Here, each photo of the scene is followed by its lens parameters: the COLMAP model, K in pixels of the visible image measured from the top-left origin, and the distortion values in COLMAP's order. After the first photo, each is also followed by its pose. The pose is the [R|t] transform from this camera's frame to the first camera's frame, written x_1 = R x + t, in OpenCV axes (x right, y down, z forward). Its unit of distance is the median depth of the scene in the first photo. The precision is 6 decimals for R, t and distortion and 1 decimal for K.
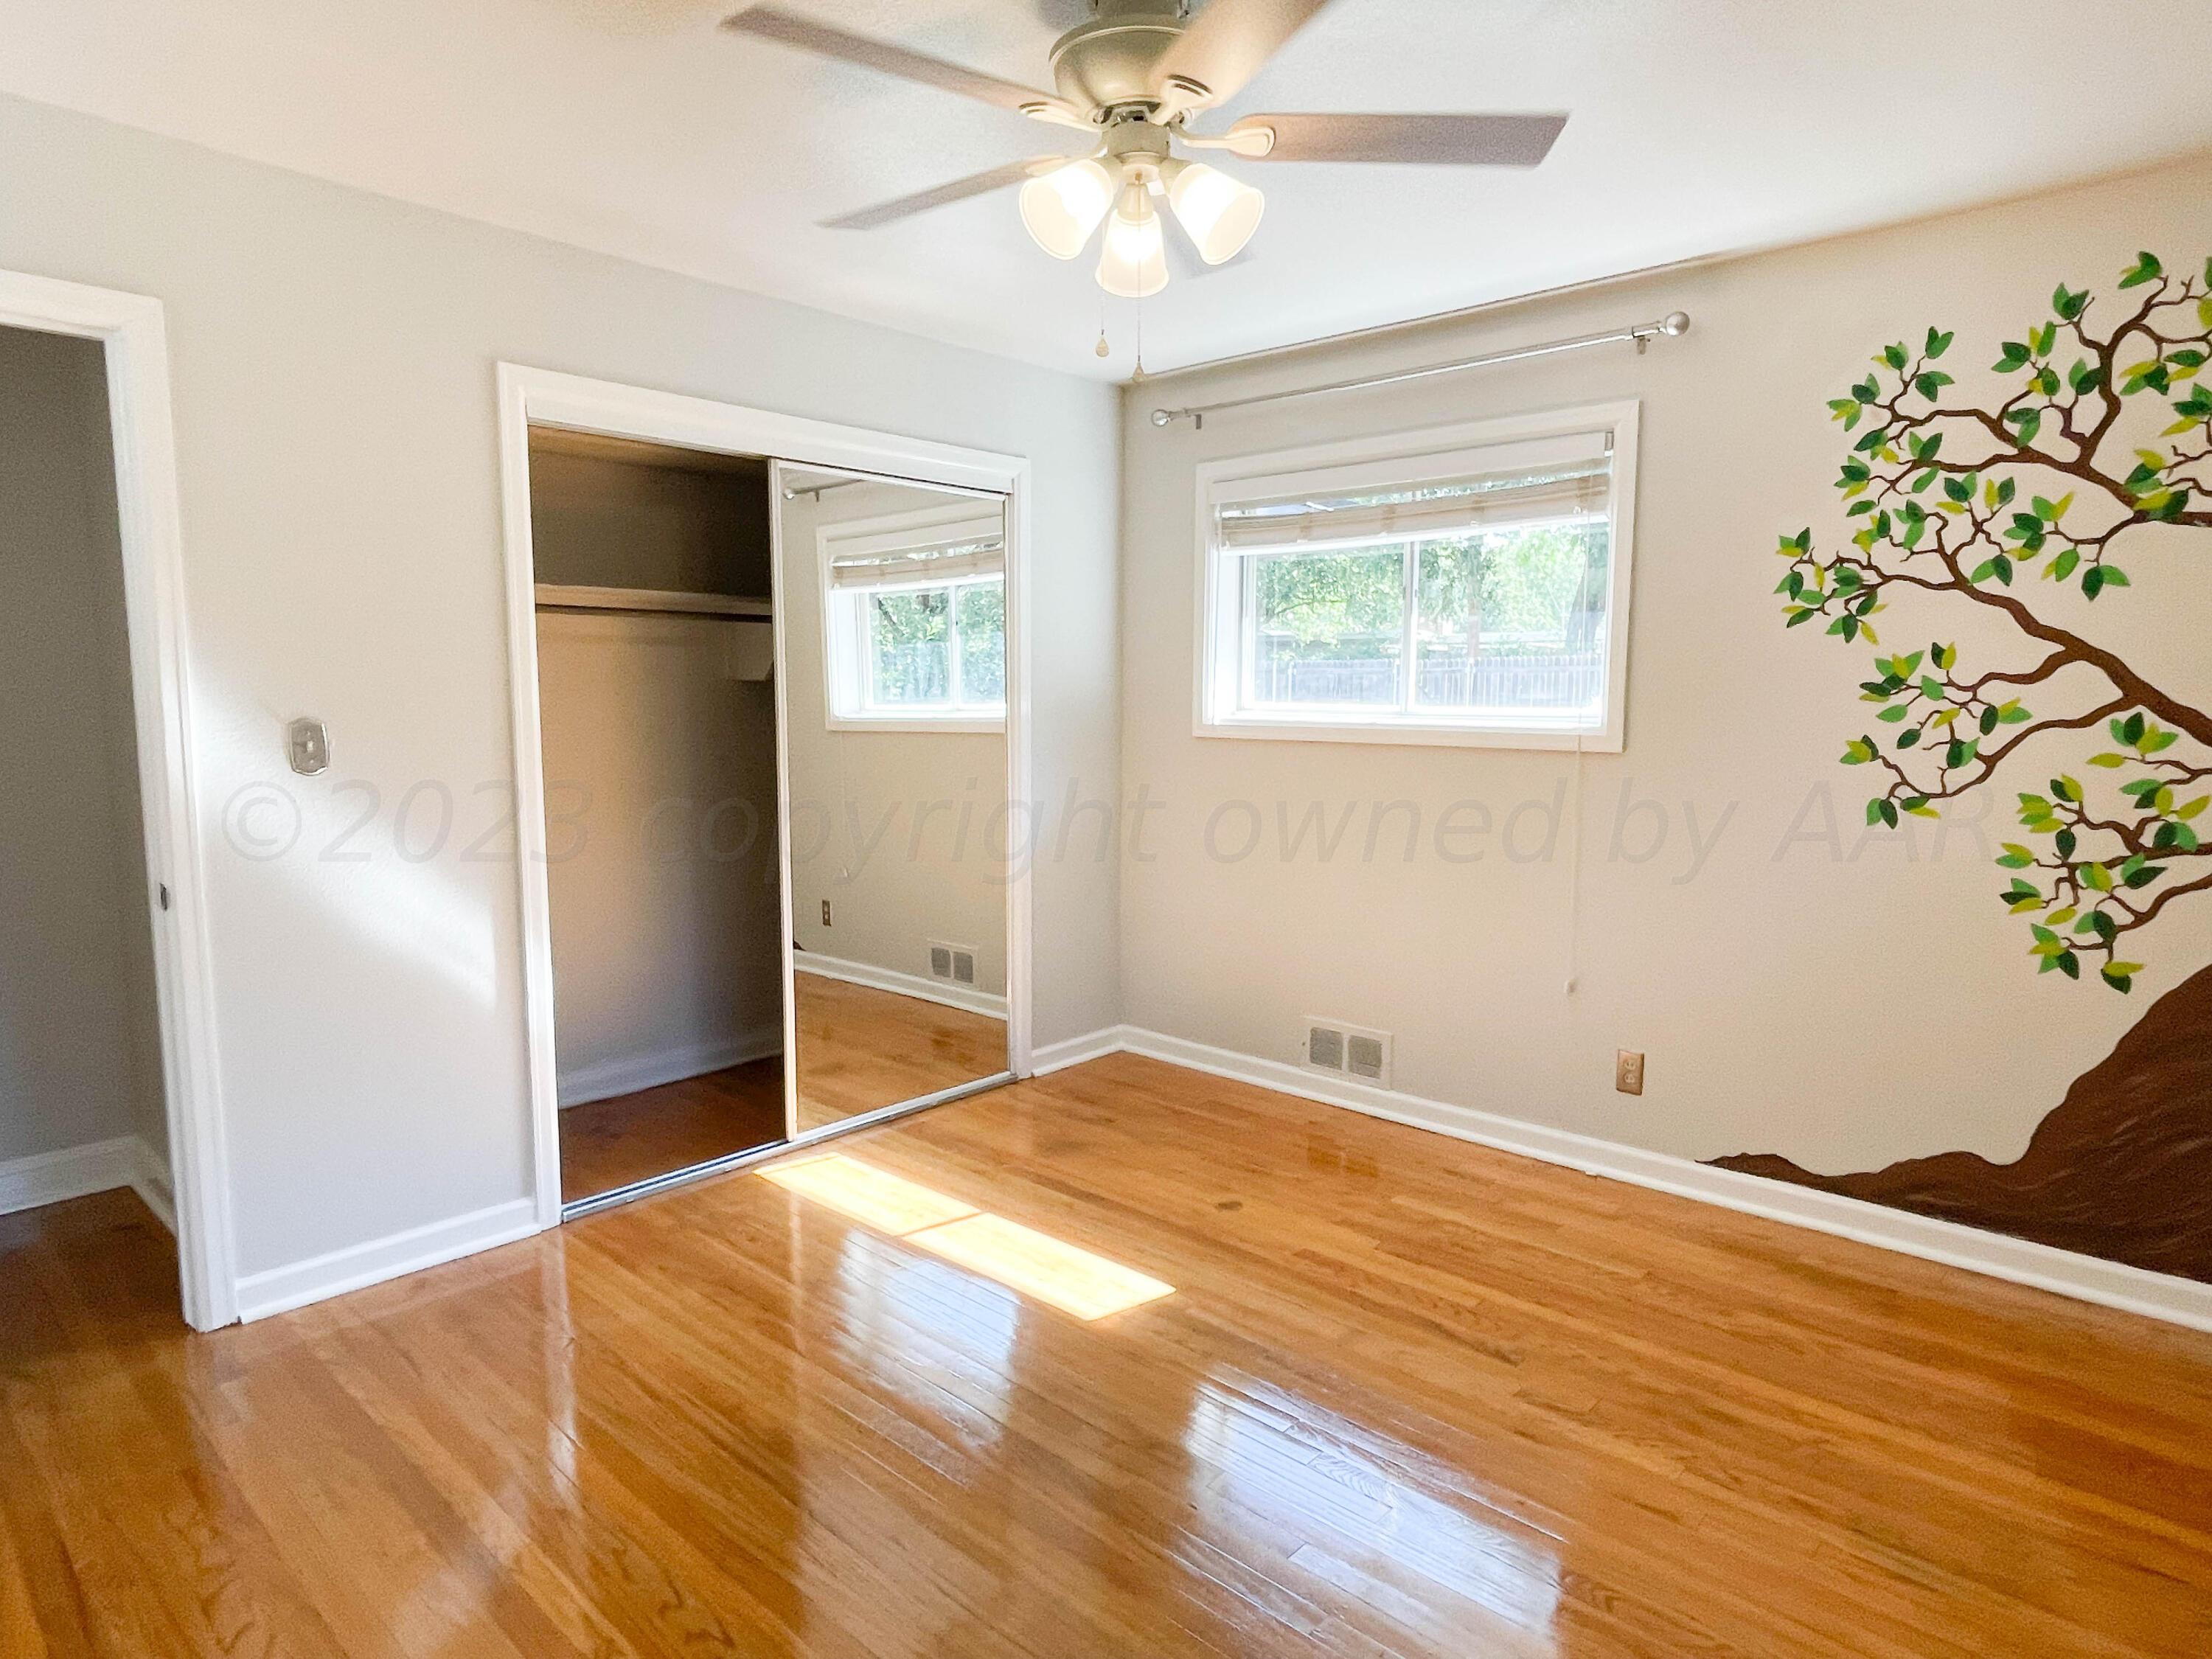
lens RADIAL K [[1273.7, 0, 1102.7], [0, 1273.7, 832.7], [0, 0, 1]] dist [0.003475, 0.001457]
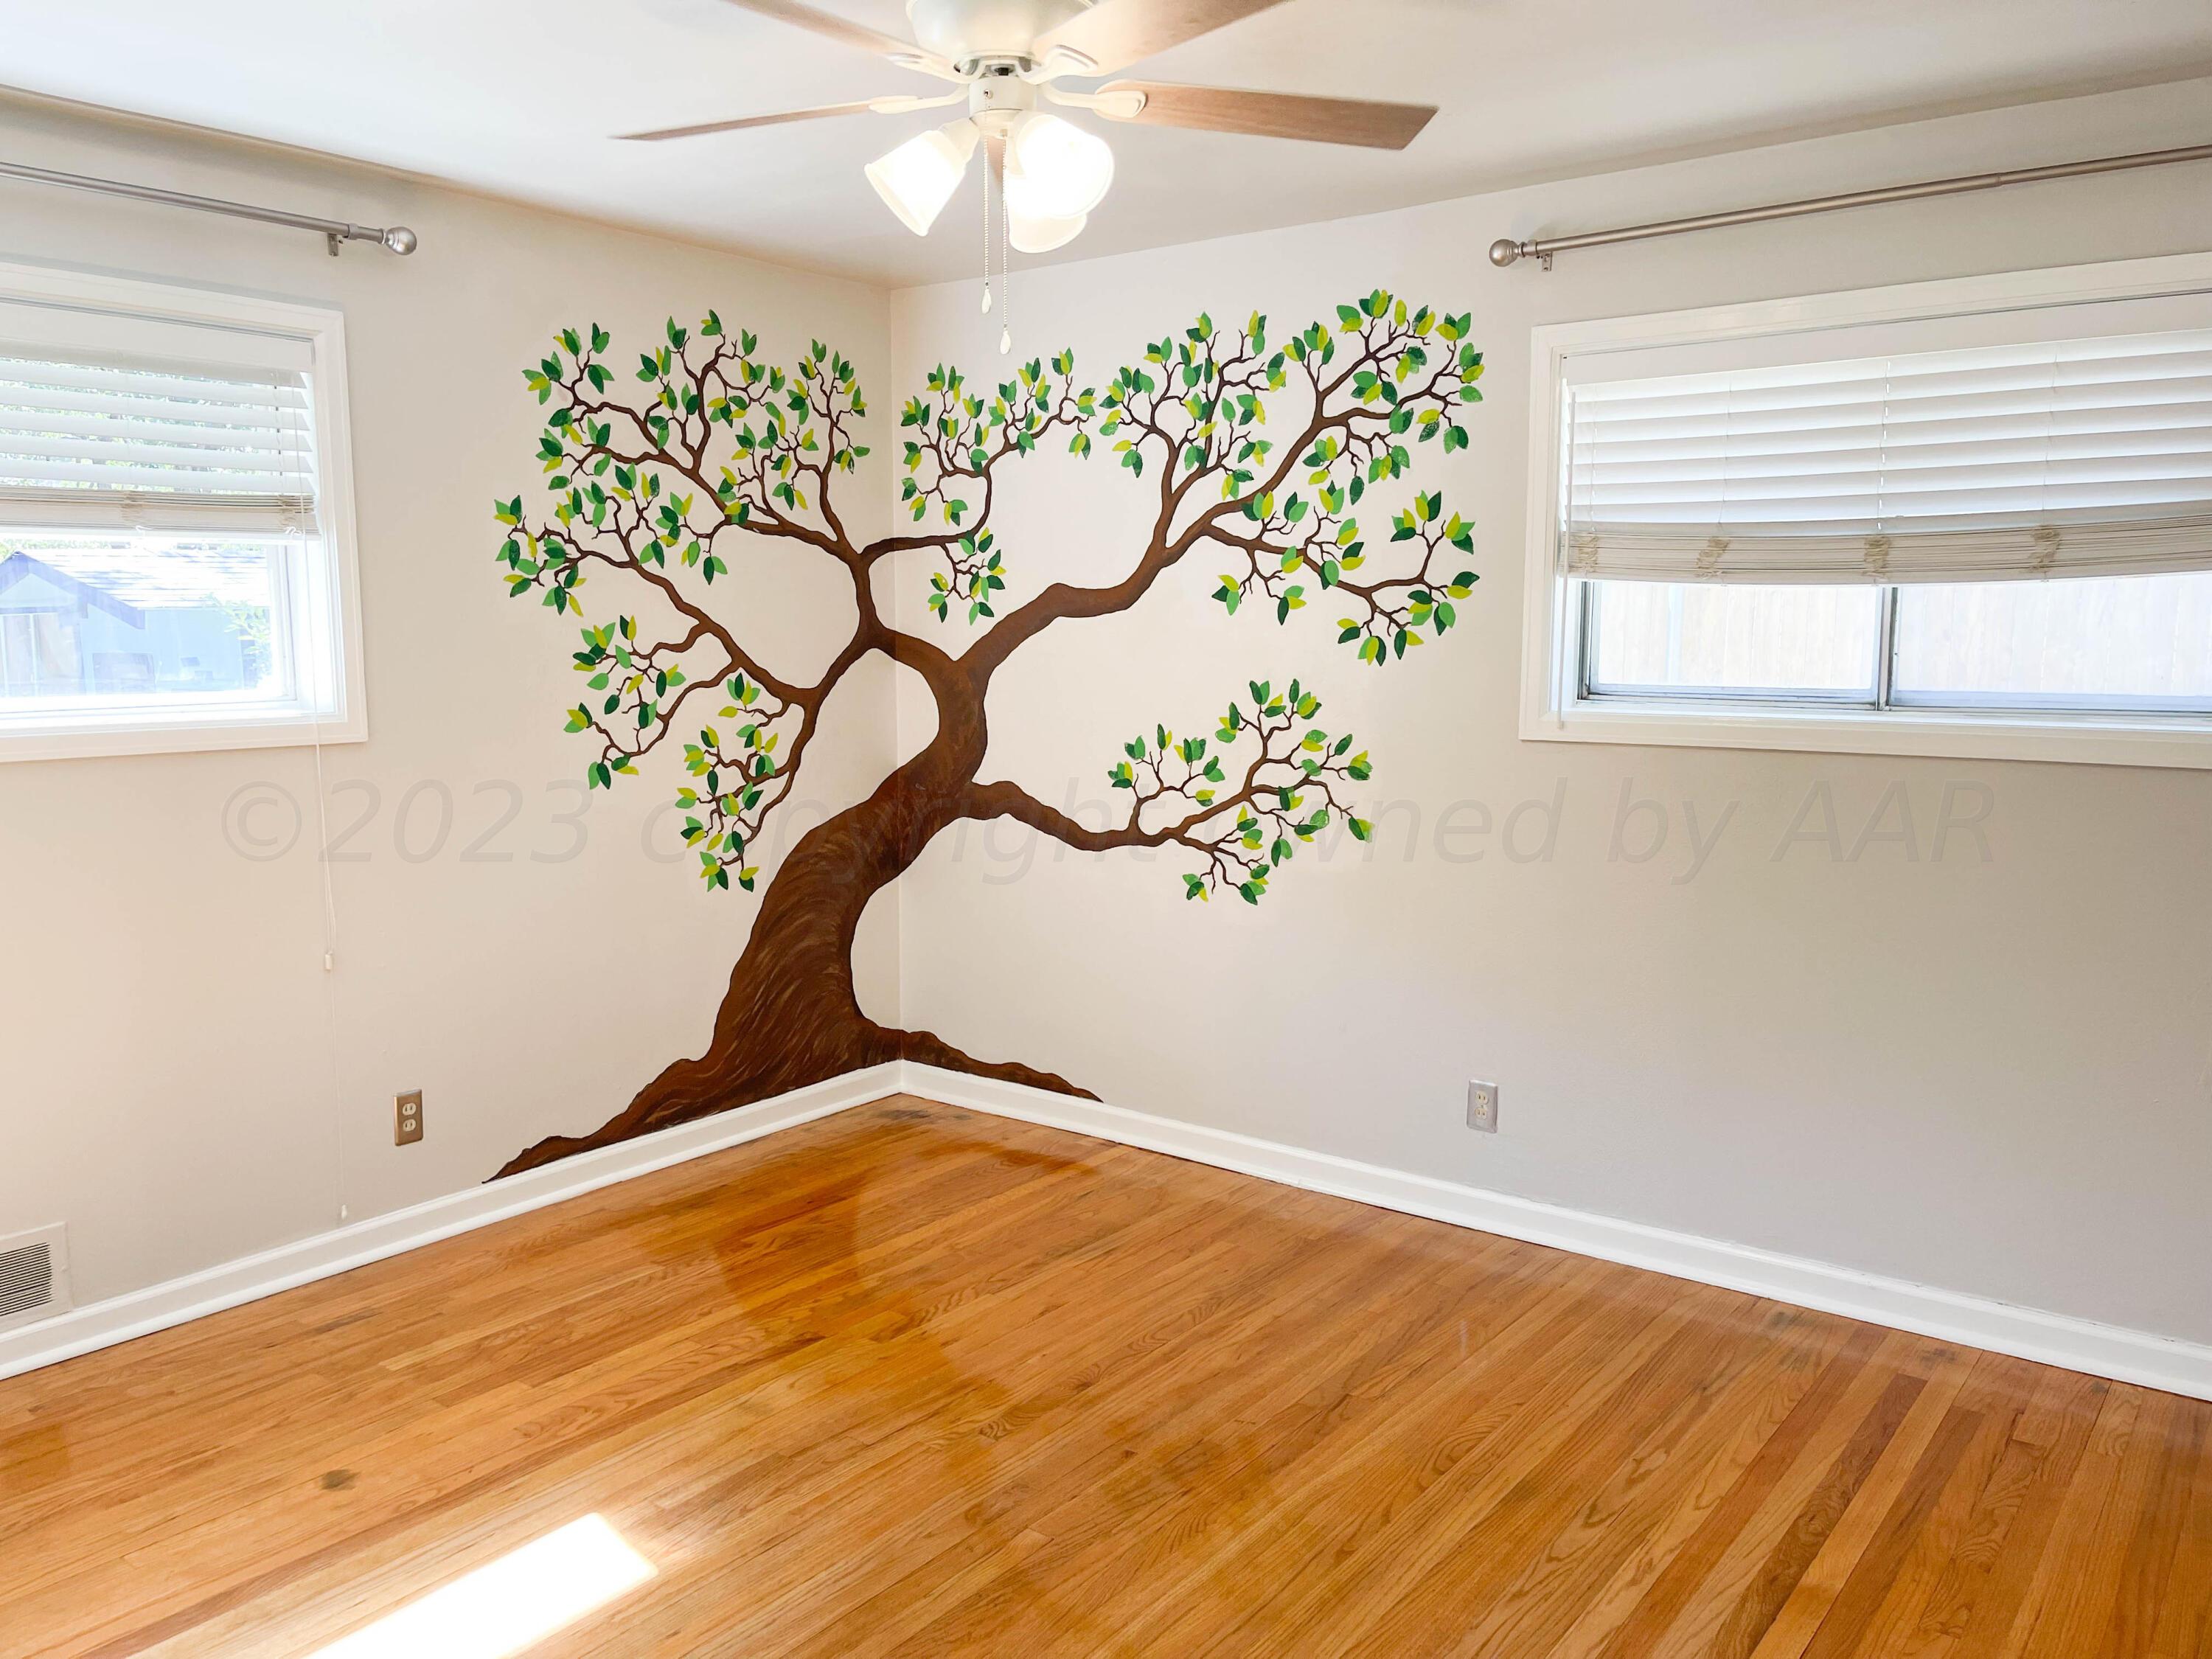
lens RADIAL K [[1678.5, 0, 1102.8], [0, 1678.5, 832.0], [0, 0, 1]] dist [0.053827, -0.077605]
pose [[-0.087973, -0.128543, 0.987794, -0.867983], [0.114790, 0.983725, 0.138237, -0.122757], [-0.989487, 0.125550, -0.071785, 0.742095]]
